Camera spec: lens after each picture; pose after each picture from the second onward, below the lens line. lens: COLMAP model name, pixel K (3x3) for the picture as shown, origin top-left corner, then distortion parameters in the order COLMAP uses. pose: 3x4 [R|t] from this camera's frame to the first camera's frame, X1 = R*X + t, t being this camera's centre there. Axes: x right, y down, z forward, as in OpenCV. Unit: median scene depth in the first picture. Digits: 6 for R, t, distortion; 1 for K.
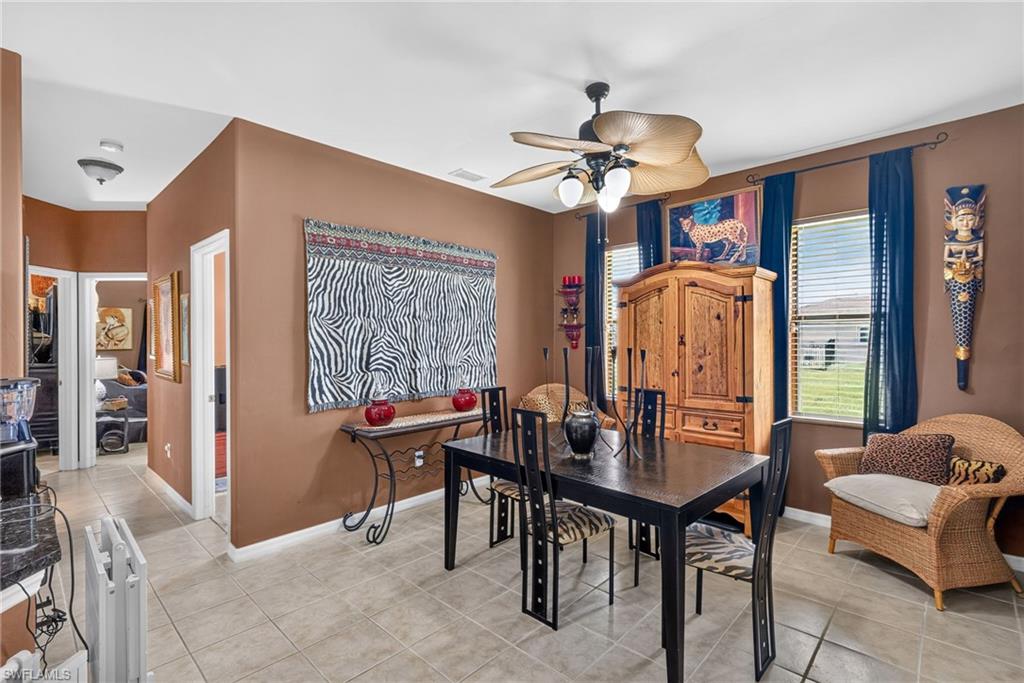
lens RADIAL K [[473.3, 0, 525.4], [0, 473.3, 339.2], [0, 0, 1]] dist [-0.000706, 0.000101]
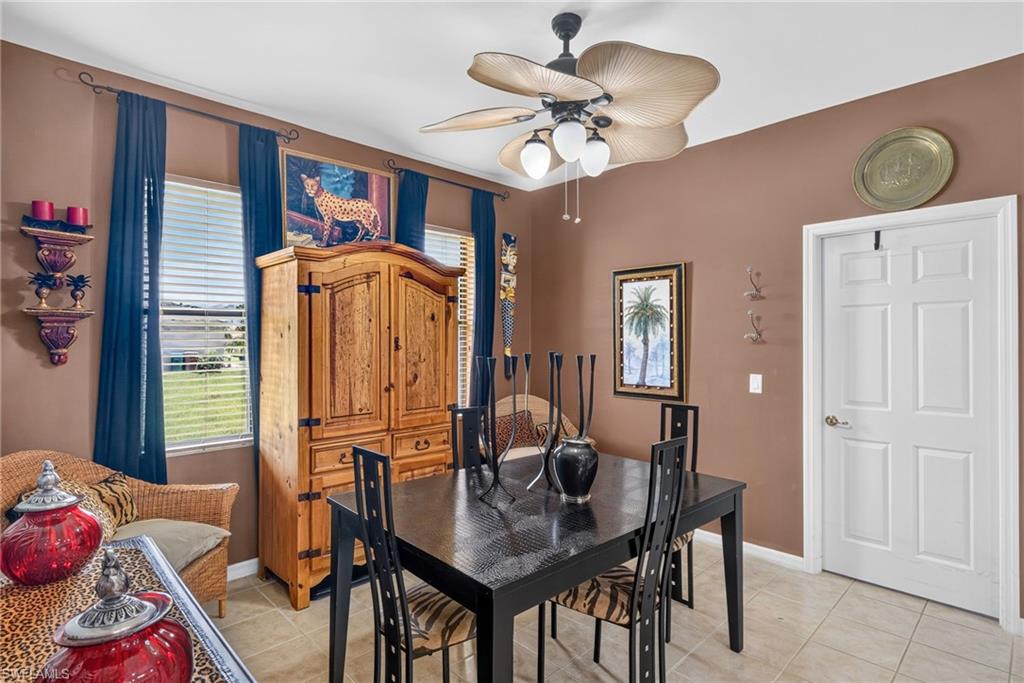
lens RADIAL K [[512.3, 0, 512.0], [0, 512.3, 341.5], [0, 0, 1]] dist [0.001860, 0.000567]
pose [[0.061798, 0.001001, 0.998088, -0.498998], [0.003677, 0.999992, -0.001231, -0.000866], [-0.998082, 0.003746, 0.061794, 0.749745]]
